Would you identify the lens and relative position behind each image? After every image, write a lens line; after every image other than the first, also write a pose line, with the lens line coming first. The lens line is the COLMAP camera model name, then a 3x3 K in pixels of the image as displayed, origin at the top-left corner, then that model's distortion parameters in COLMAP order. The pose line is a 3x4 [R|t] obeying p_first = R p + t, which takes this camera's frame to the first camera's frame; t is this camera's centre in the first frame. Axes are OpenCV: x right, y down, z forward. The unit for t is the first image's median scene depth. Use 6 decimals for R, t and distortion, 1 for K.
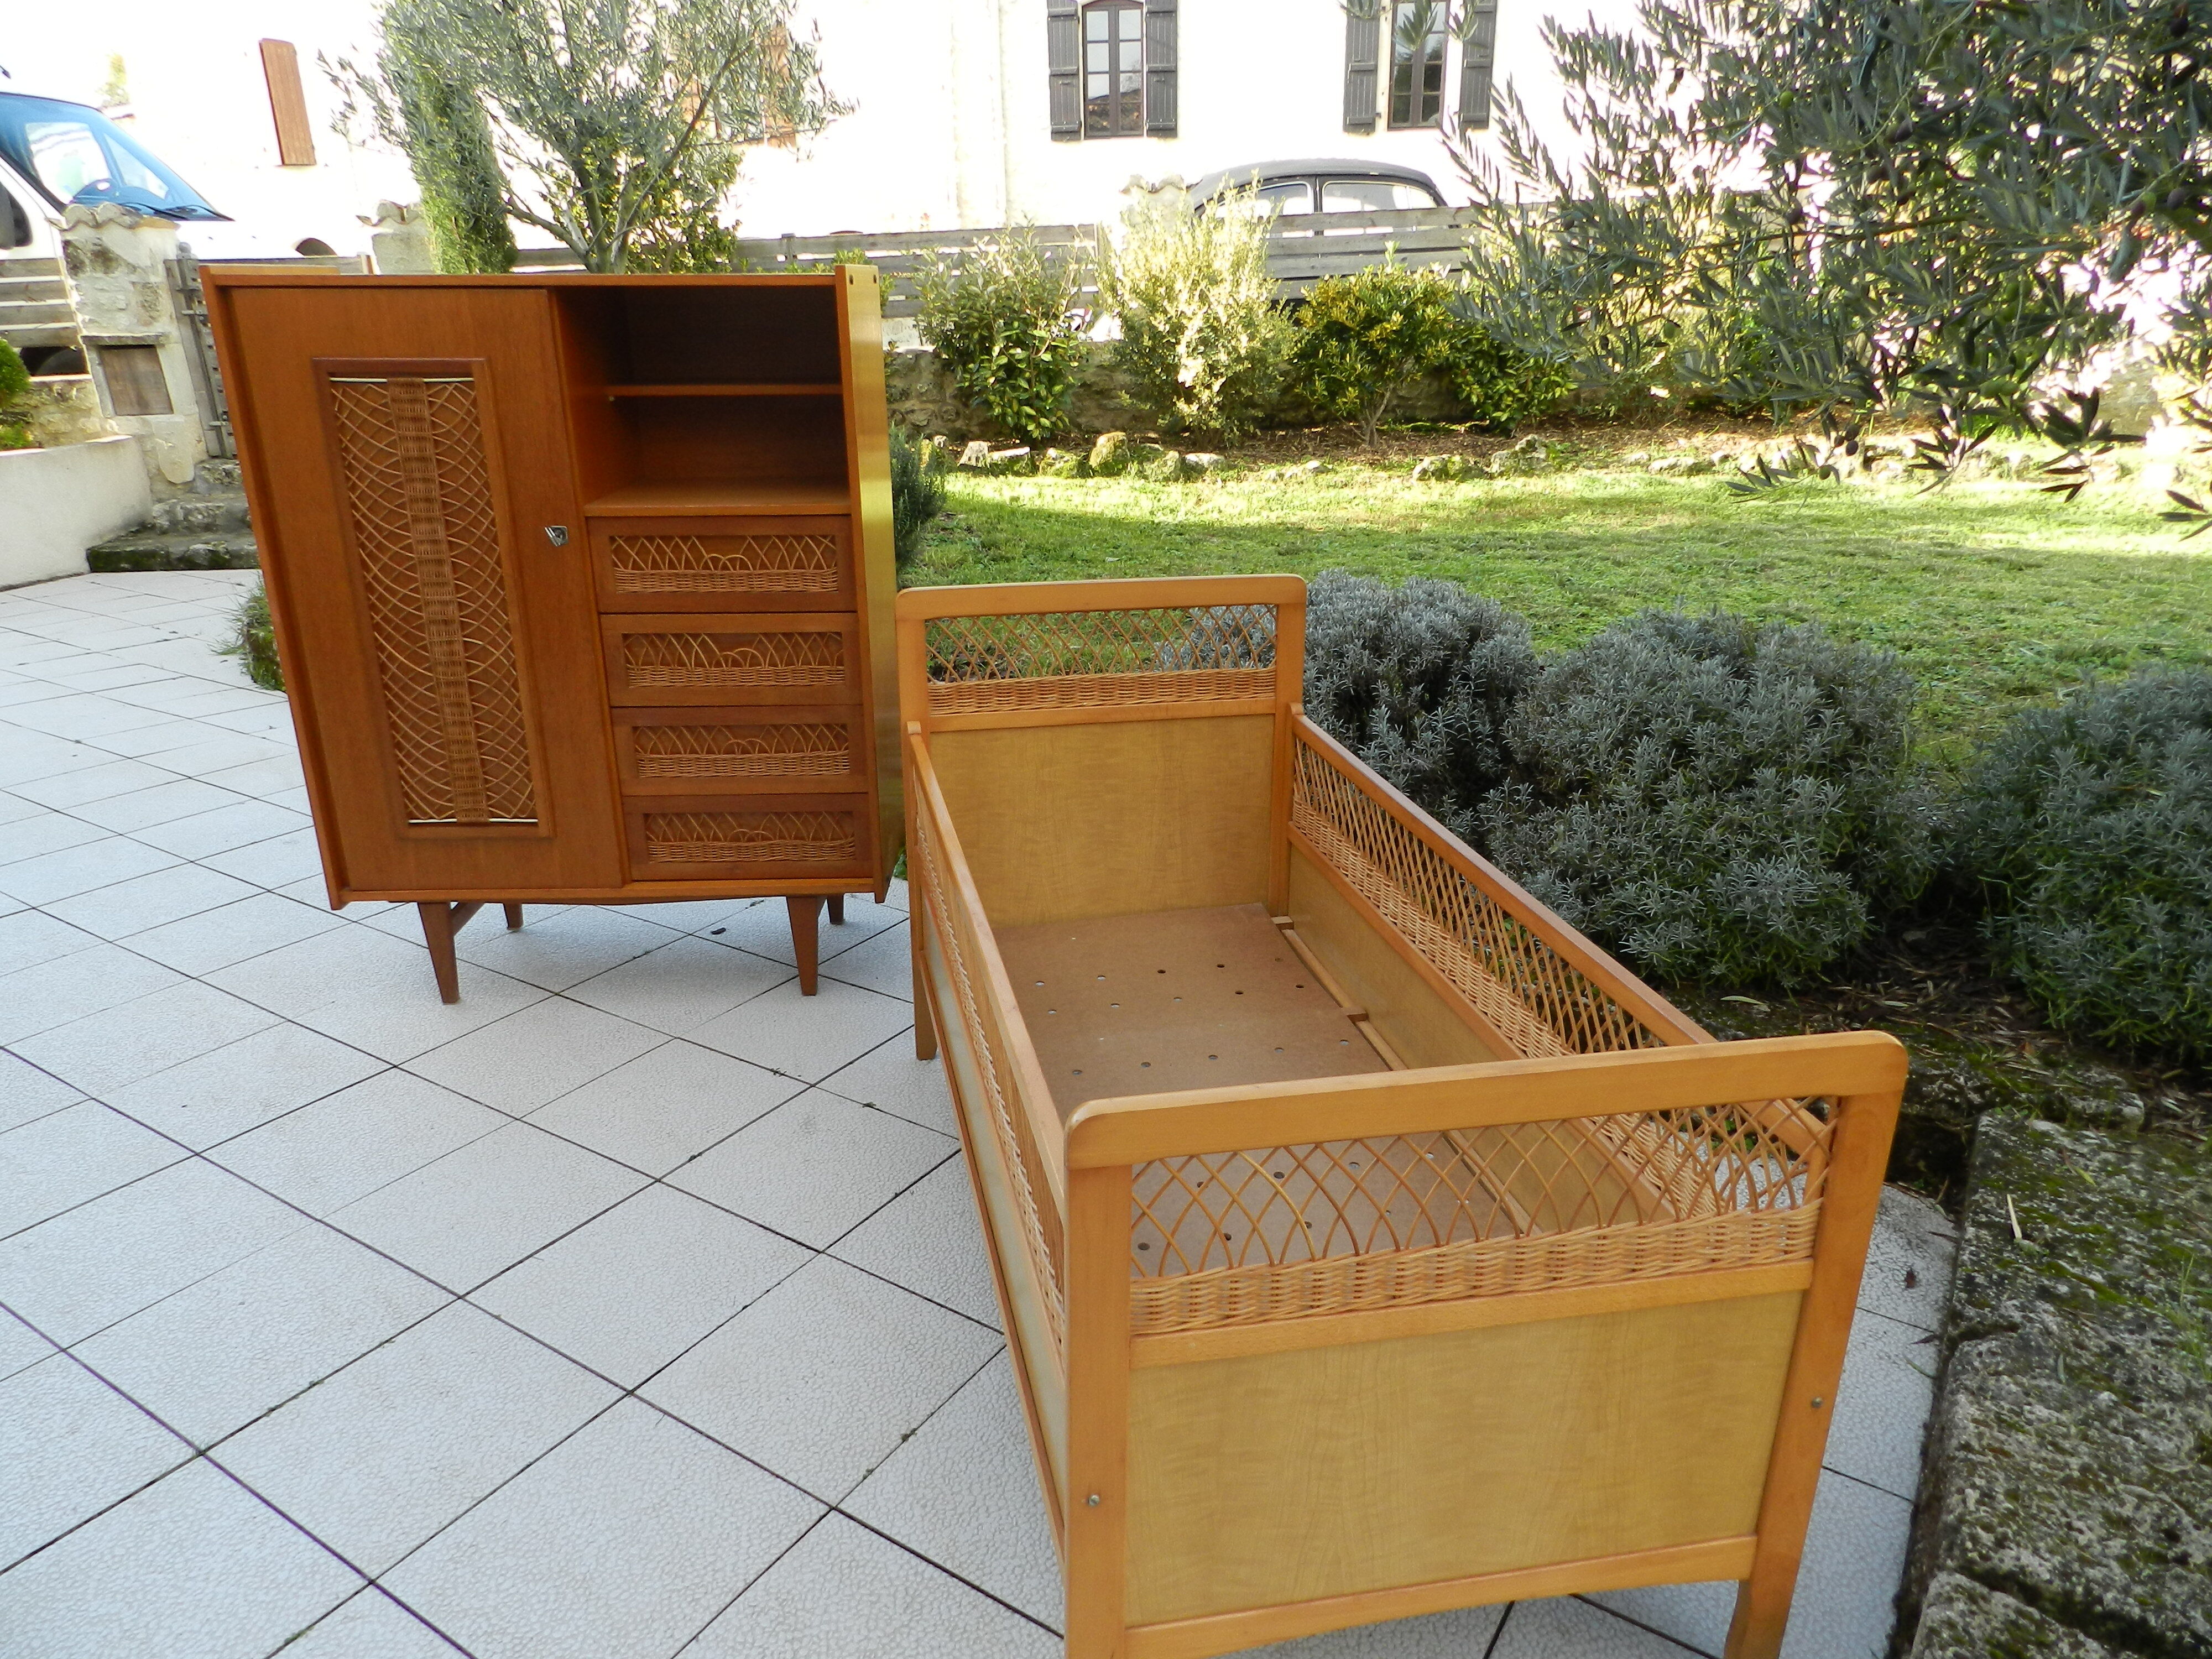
lens RADIAL K [[1477.6, 0, 1104.8], [0, 1477.6, 831.7], [0, 0, 1]] dist [0.014683, -0.007581]
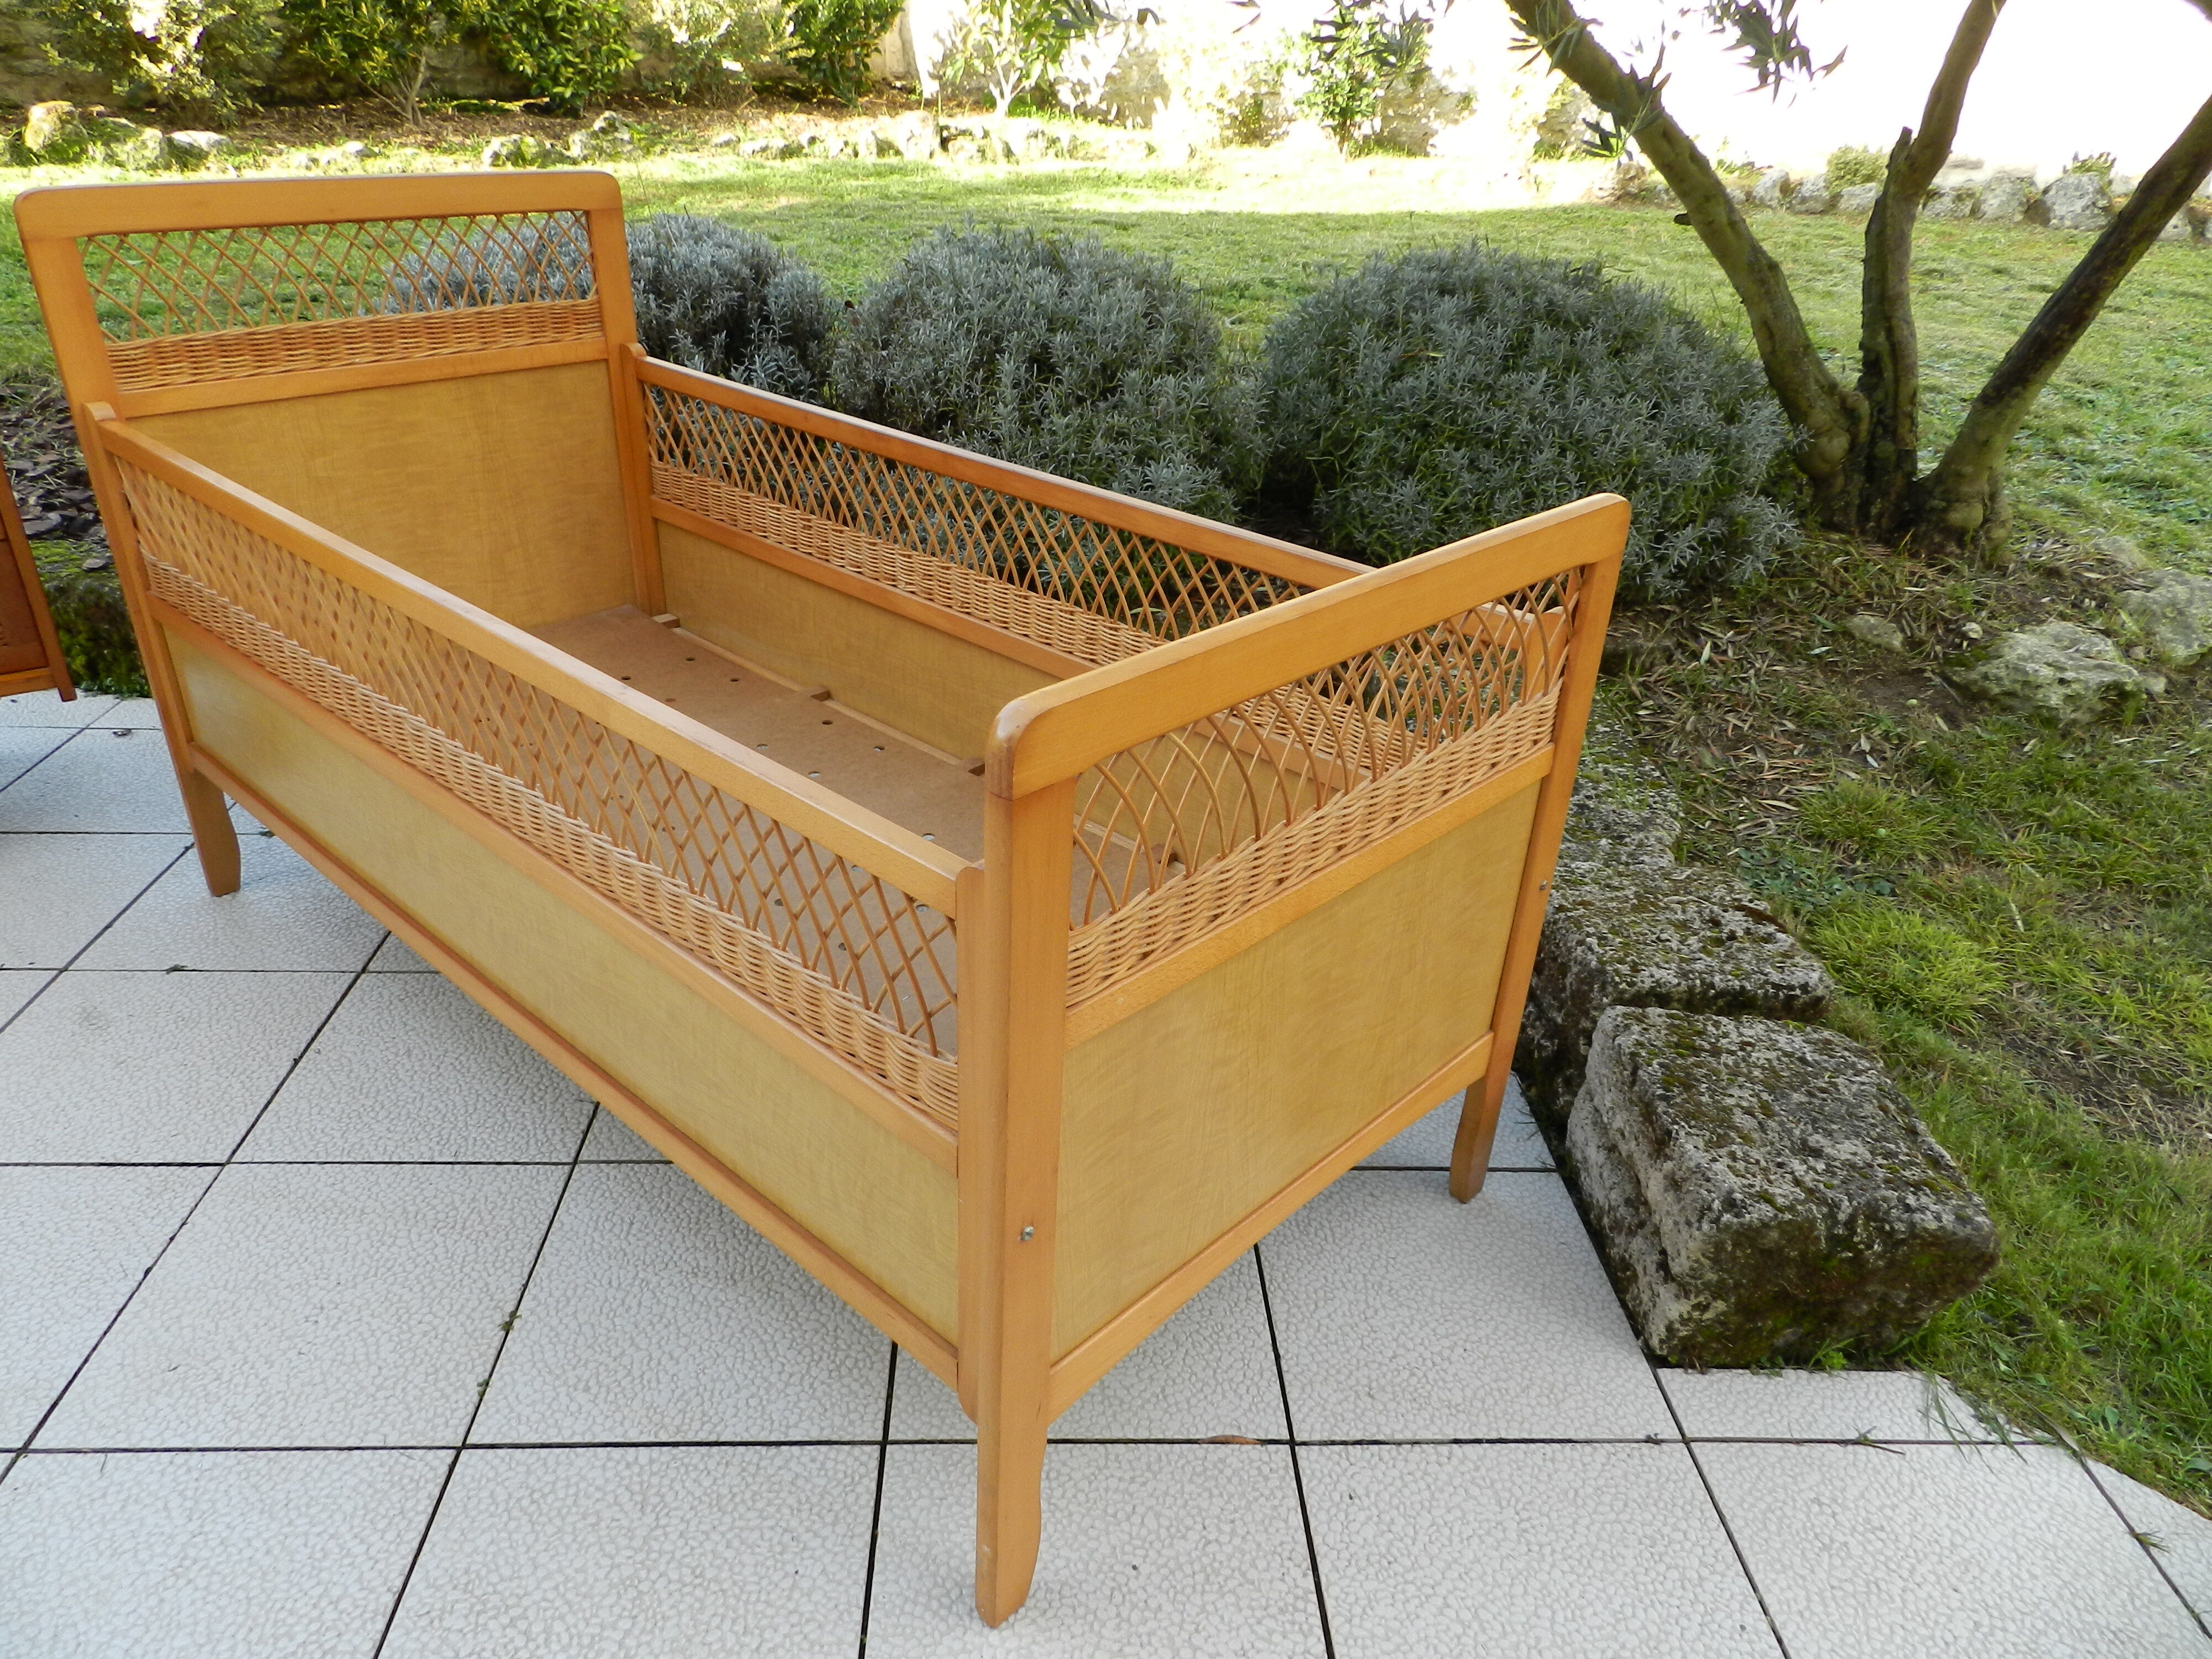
lens RADIAL K [[1477.6, 0, 1104.8], [0, 1477.6, 831.7], [0, 0, 1]] dist [0.014683, -0.007581]
pose [[0.811319, -0.247683, 0.529542, -0.158004], [0.159638, 0.965252, 0.206894, 0.045151], [-0.562386, -0.083322, 0.822666, 0.170935]]
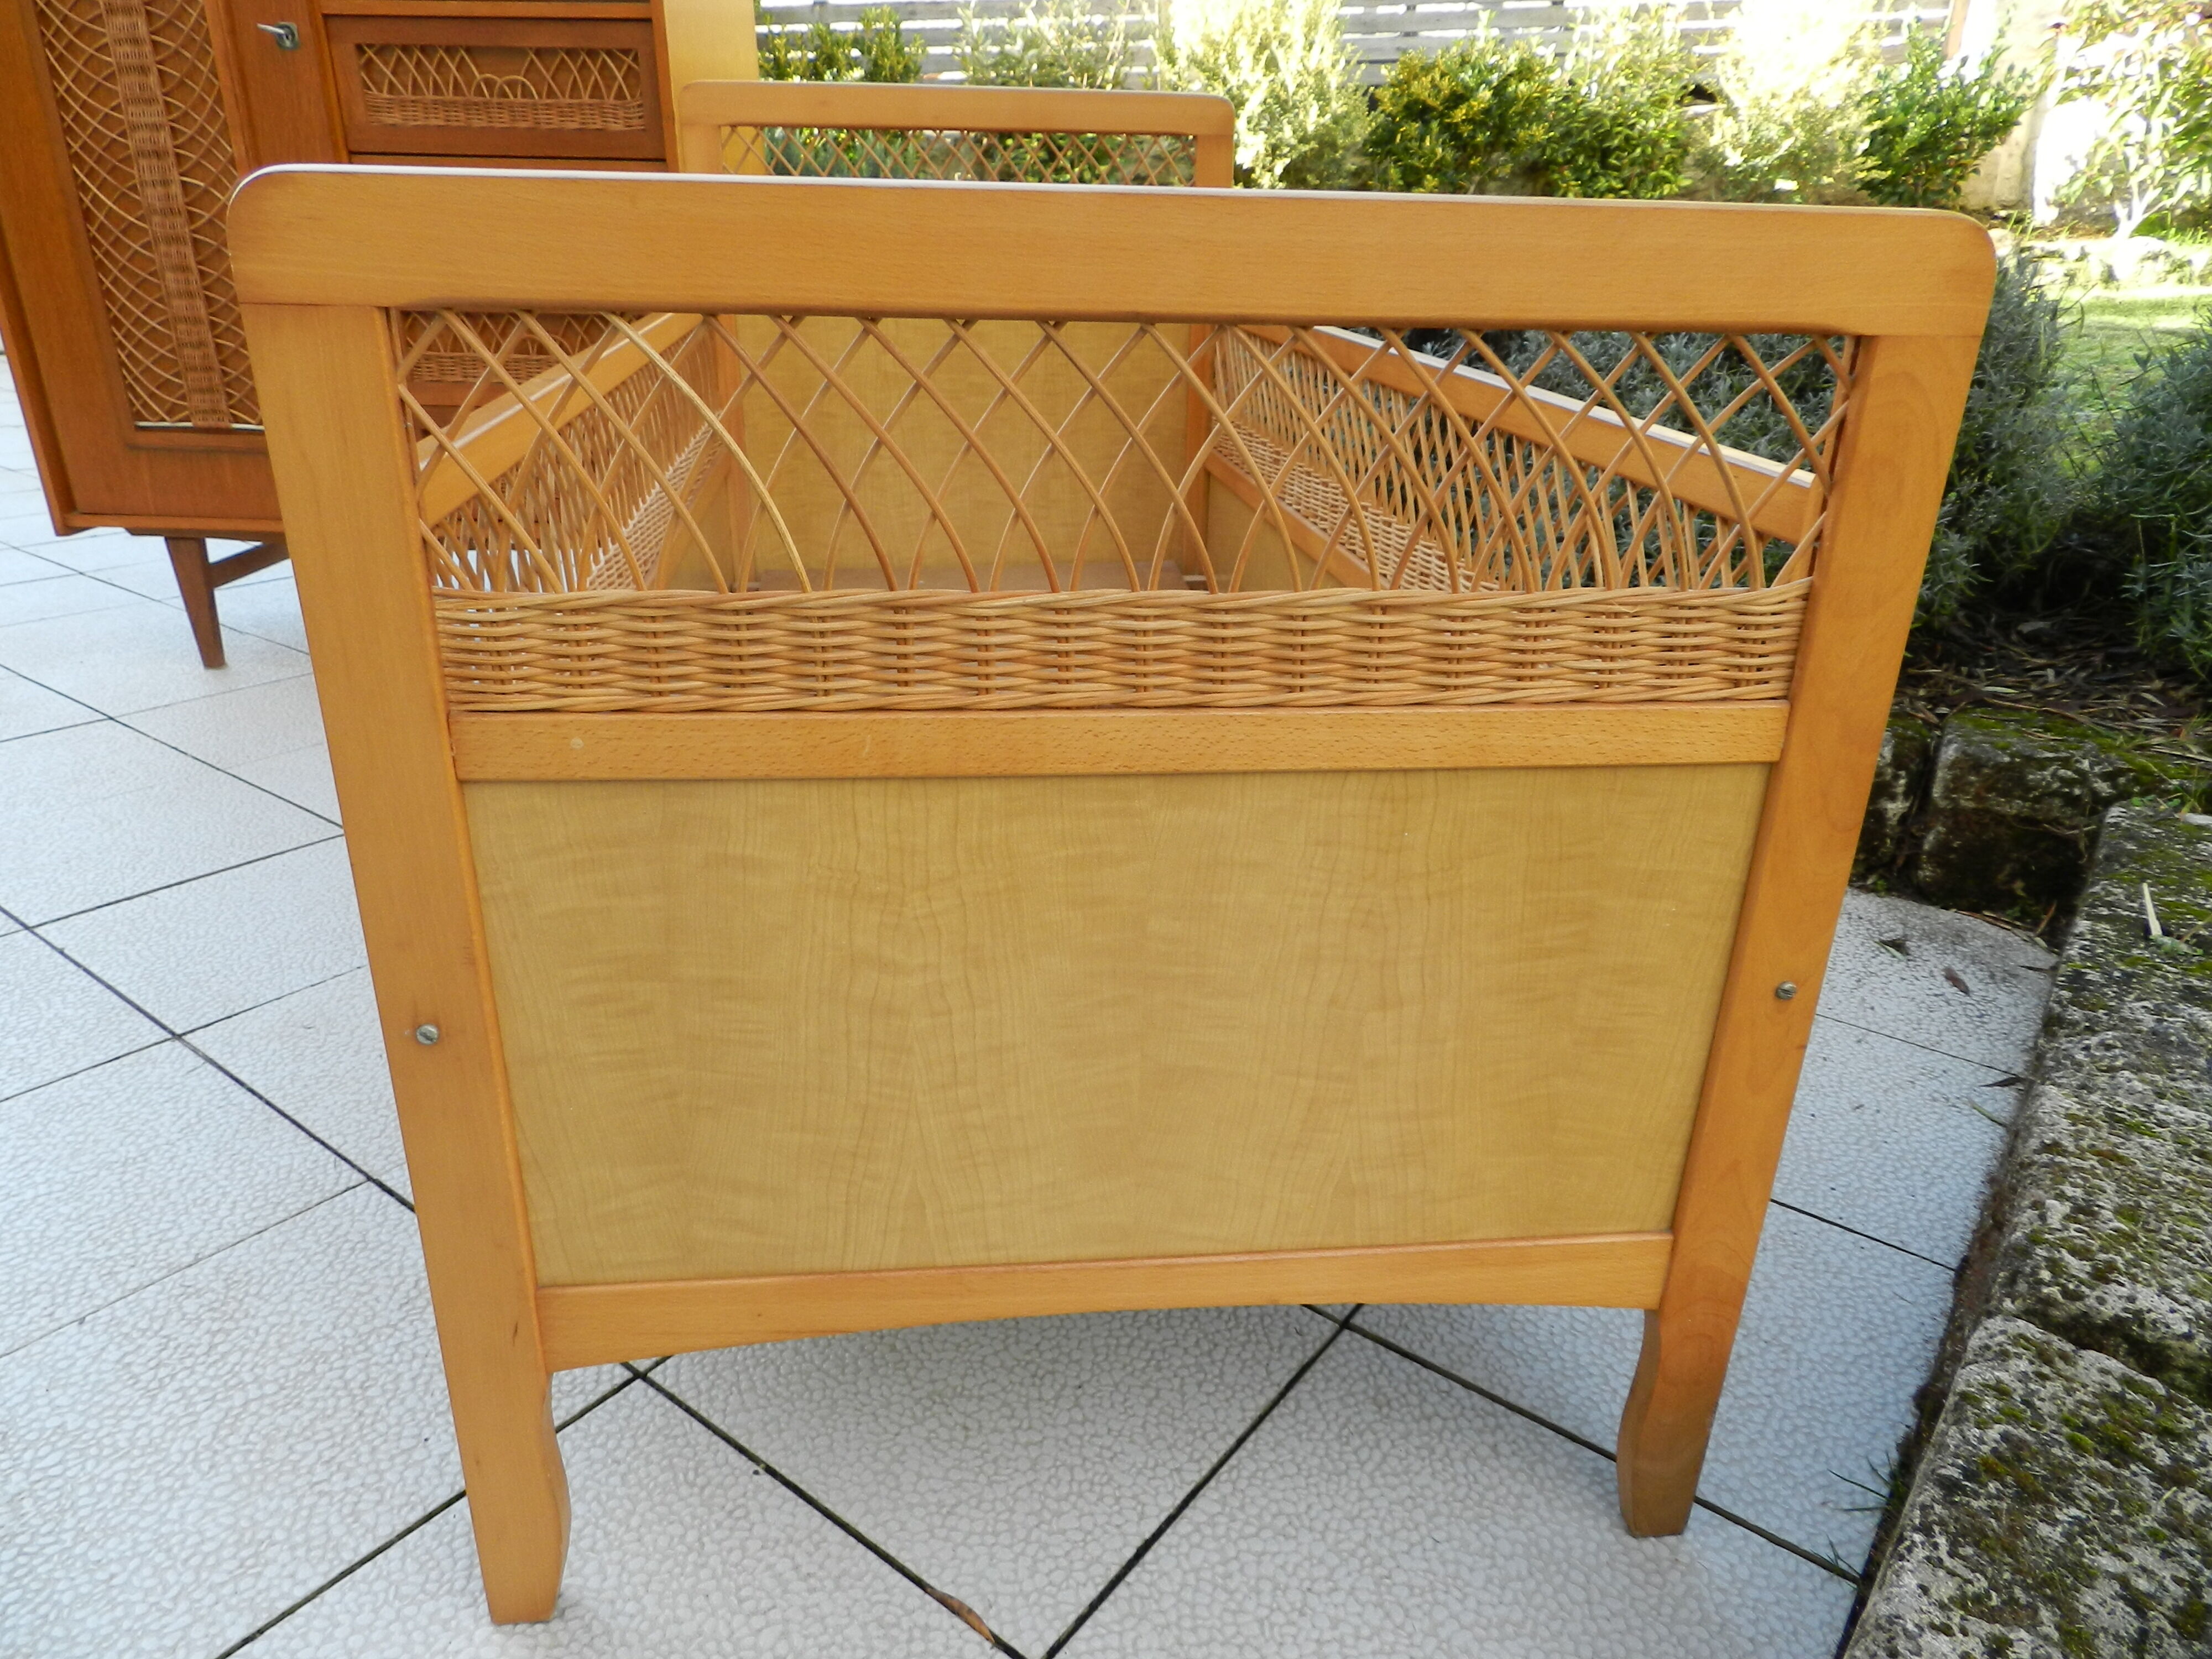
lens RADIAL K [[1485.1, 0, 1099.1], [0, 1485.1, 823.4], [0, 0, 1]] dist [0.009448, -0.001992]
pose [[0.996912, 0.046300, -0.063429, 0.131329], [-0.042906, 0.997626, 0.053863, 0.157004], [0.065772, -0.050975, 0.996532, 0.219516]]
